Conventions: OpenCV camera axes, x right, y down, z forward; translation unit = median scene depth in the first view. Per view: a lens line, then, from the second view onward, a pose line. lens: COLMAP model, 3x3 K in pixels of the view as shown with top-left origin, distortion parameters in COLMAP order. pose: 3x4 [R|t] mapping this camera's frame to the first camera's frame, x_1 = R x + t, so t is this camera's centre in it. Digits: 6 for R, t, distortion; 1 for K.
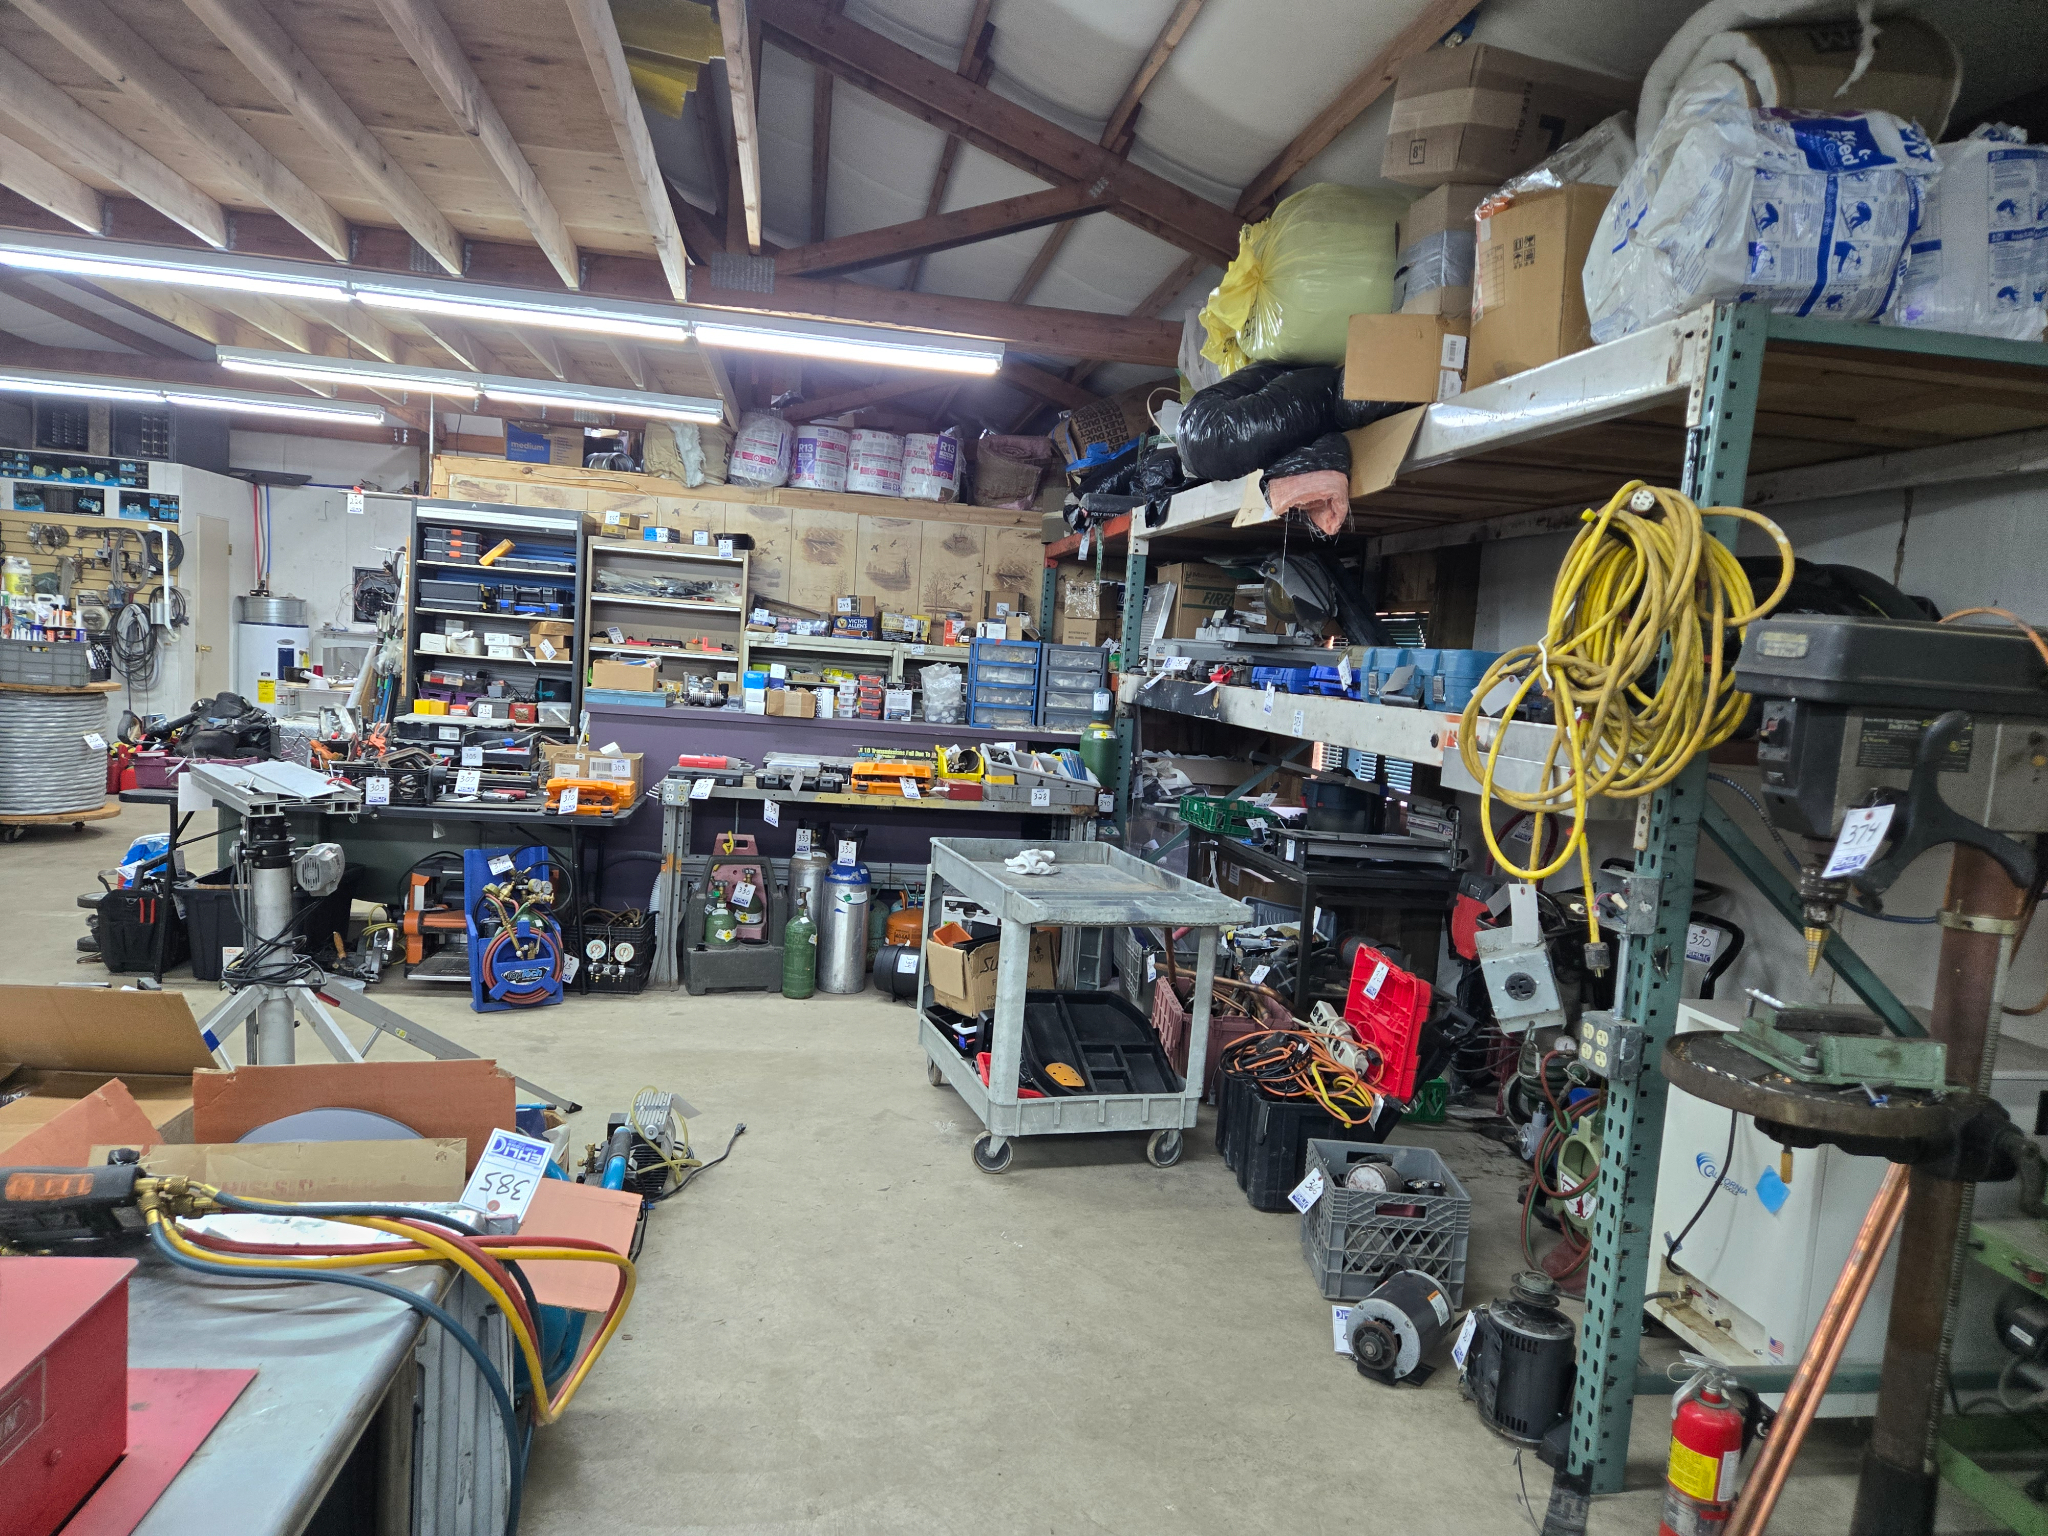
lens RADIAL K [[1368.1, 0, 1019.7], [0, 1368.1, 797.6], [0, 0, 1]] dist [0.073247, -0.061937]
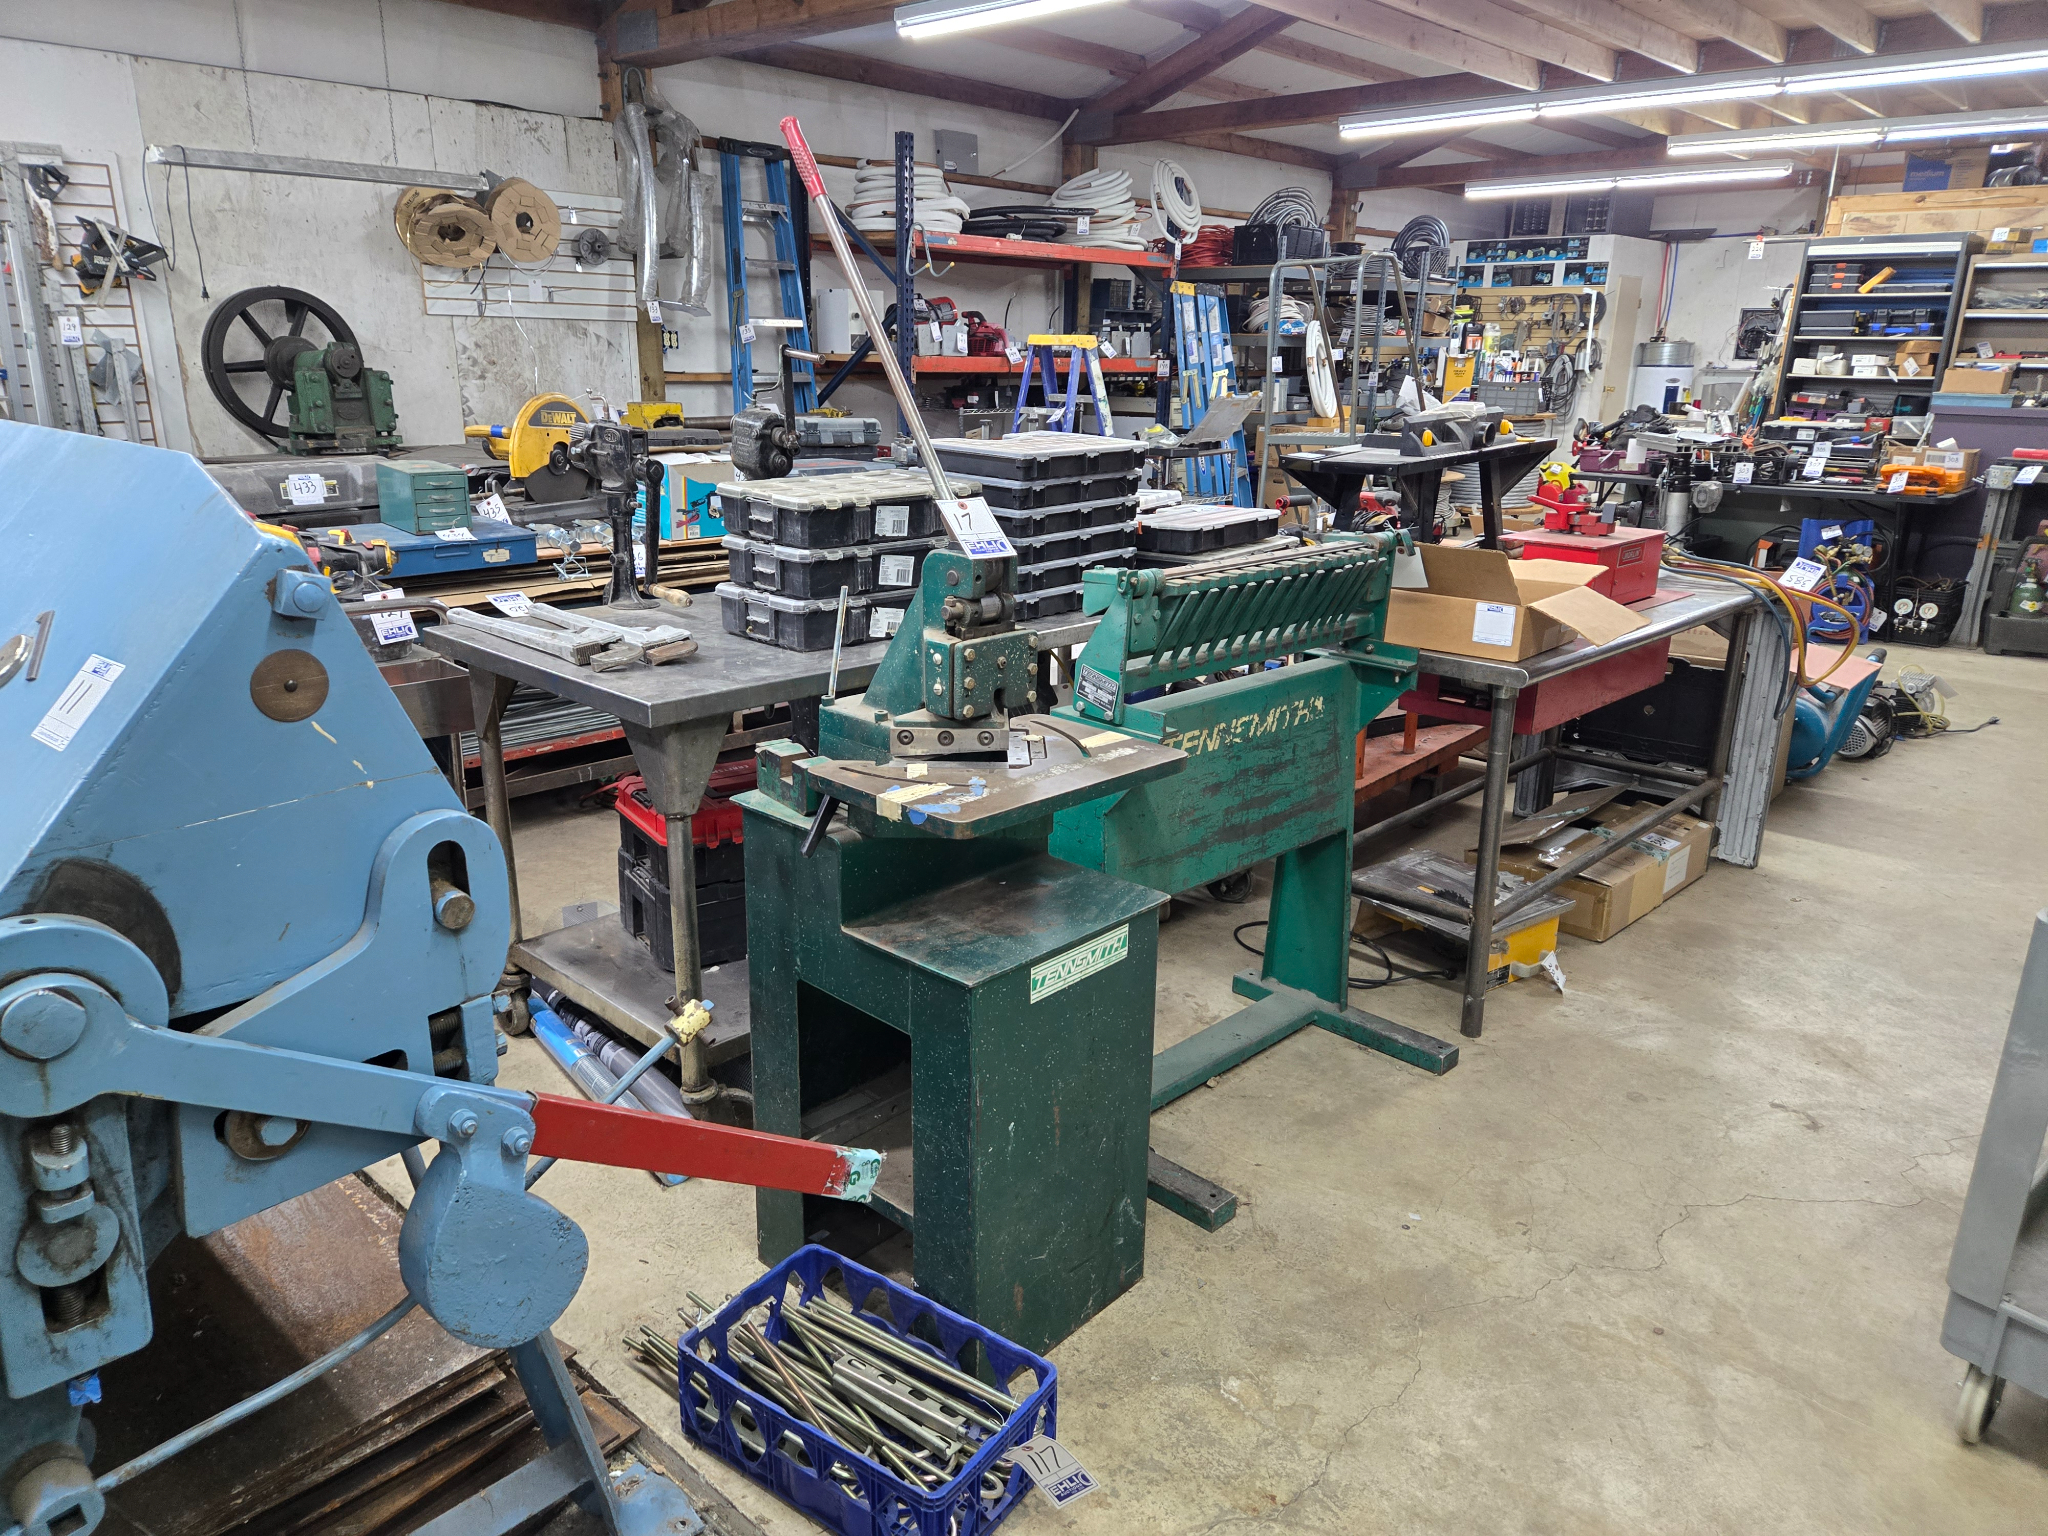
lens RADIAL K [[1387.1, 0, 1009.4], [0, 1387.1, 776.3], [0, 0, 1]] dist [0.069080, -0.061082]
pose [[0.623393, 0.169379, -0.763343, 0.153730], [-0.053316, 0.983191, 0.174620, 0.067400], [0.780089, -0.068159, 0.621945, -0.351131]]
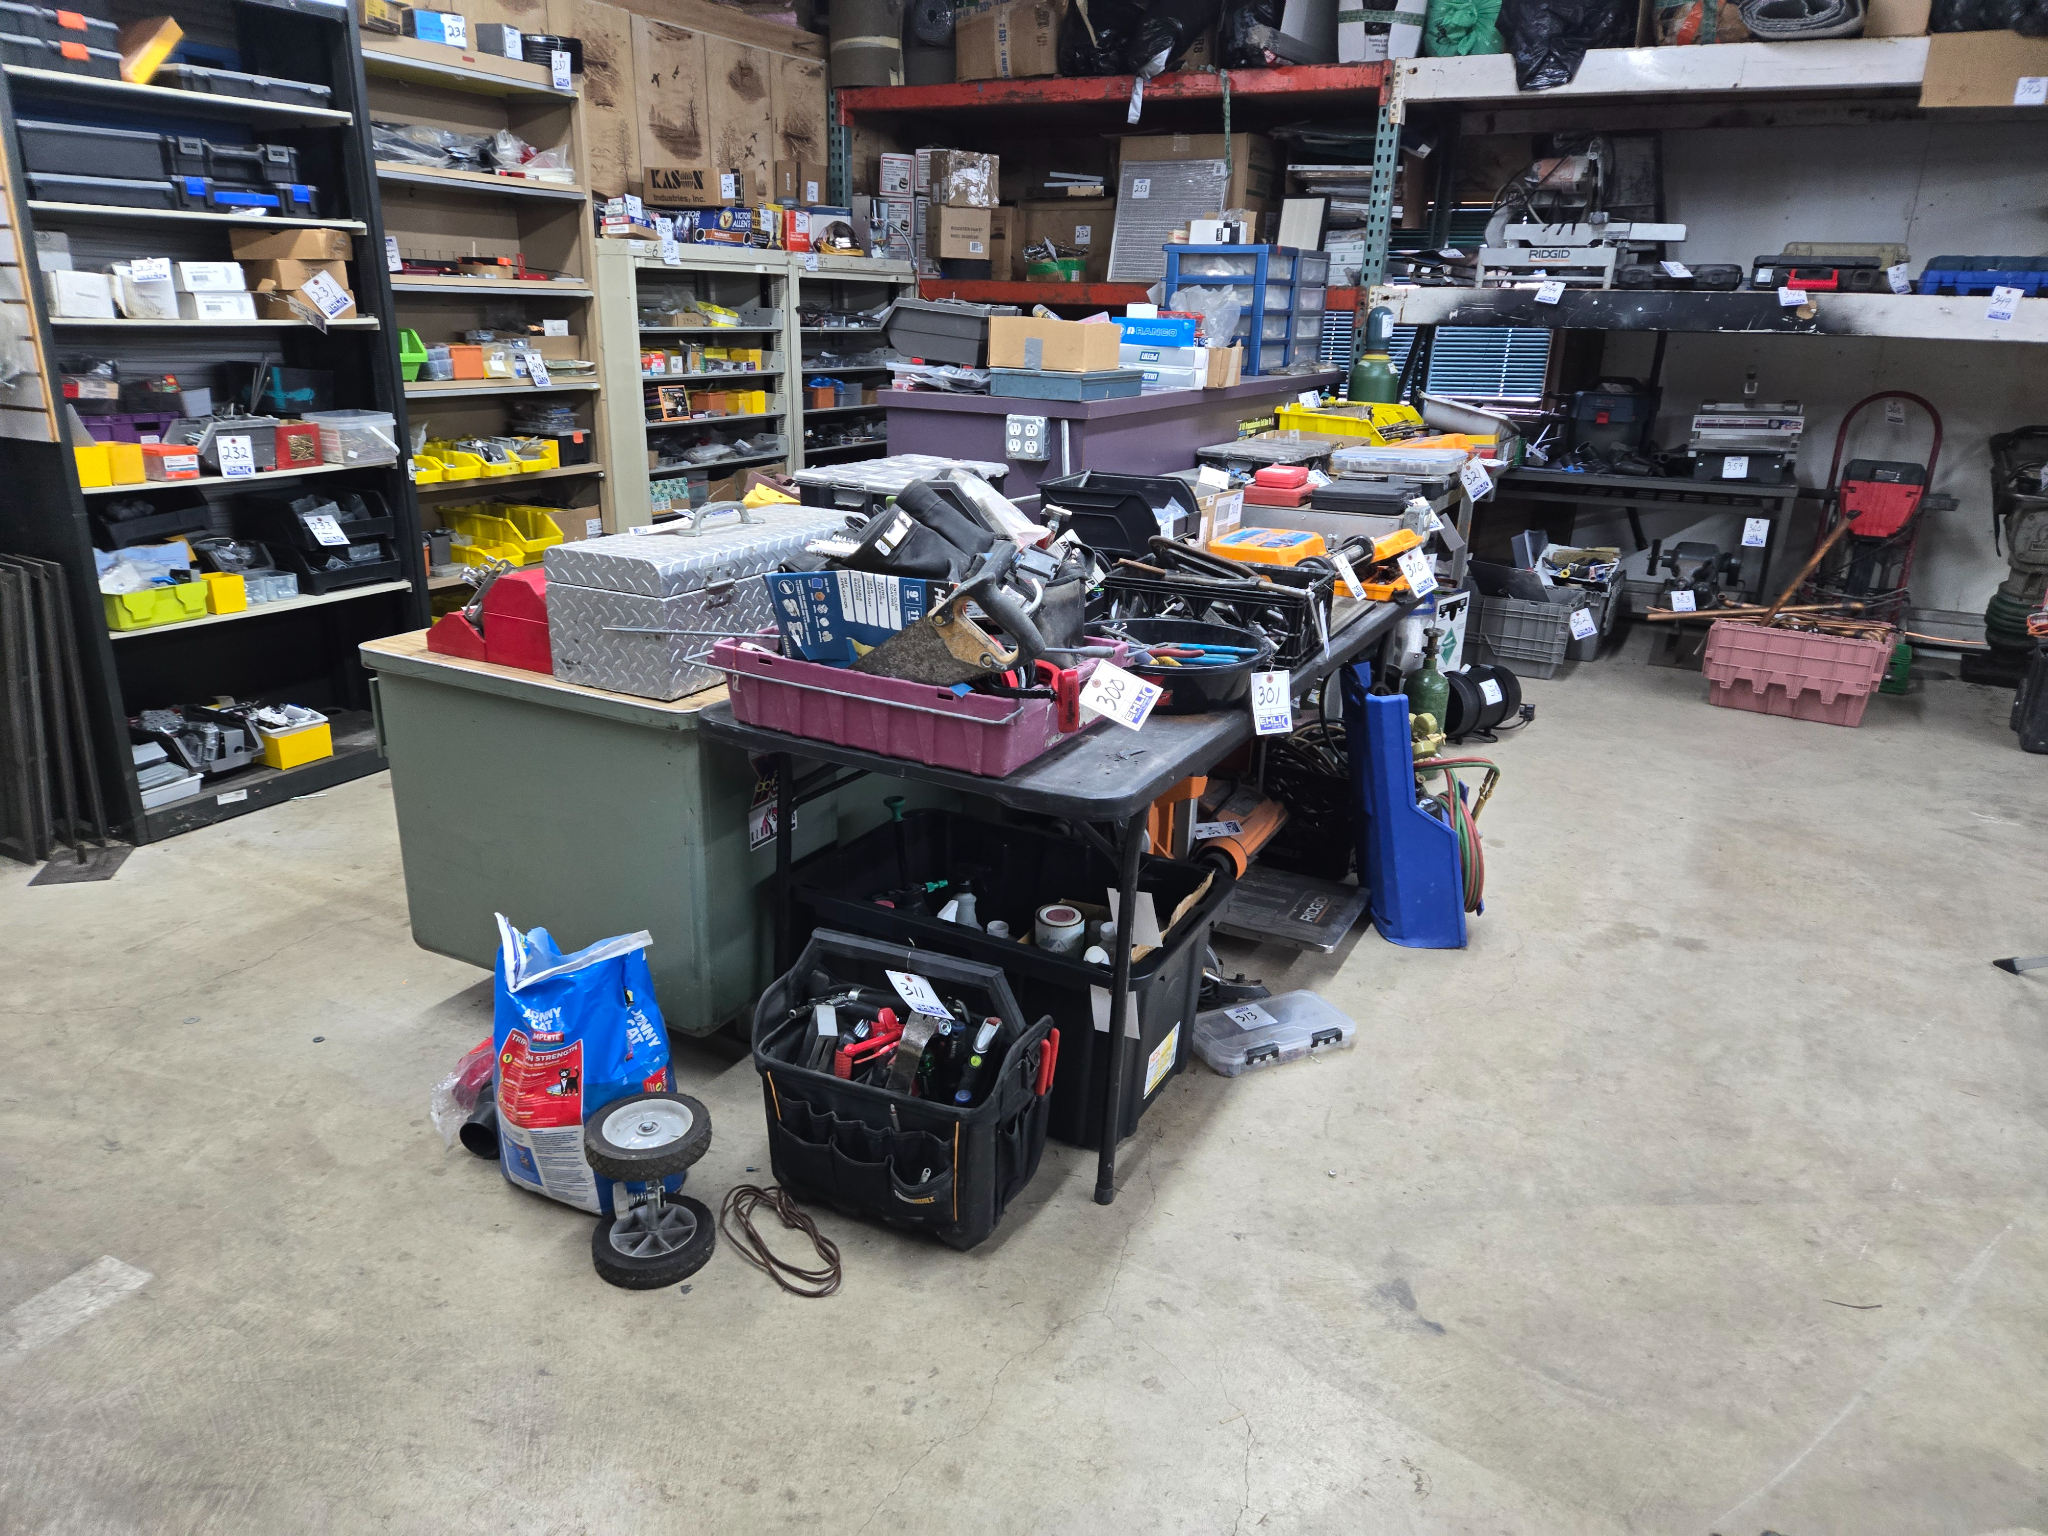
lens RADIAL K [[1369.1, 0, 1036.9], [0, 1369.1, 762.9], [0, 0, 1]] dist [0.069078, -0.060030]
pose [[0.586833, -0.311406, 0.747431, -0.712234], [0.101472, 0.944093, 0.313674, -0.097678], [-0.803325, -0.108231, 0.585624, 0.628674]]
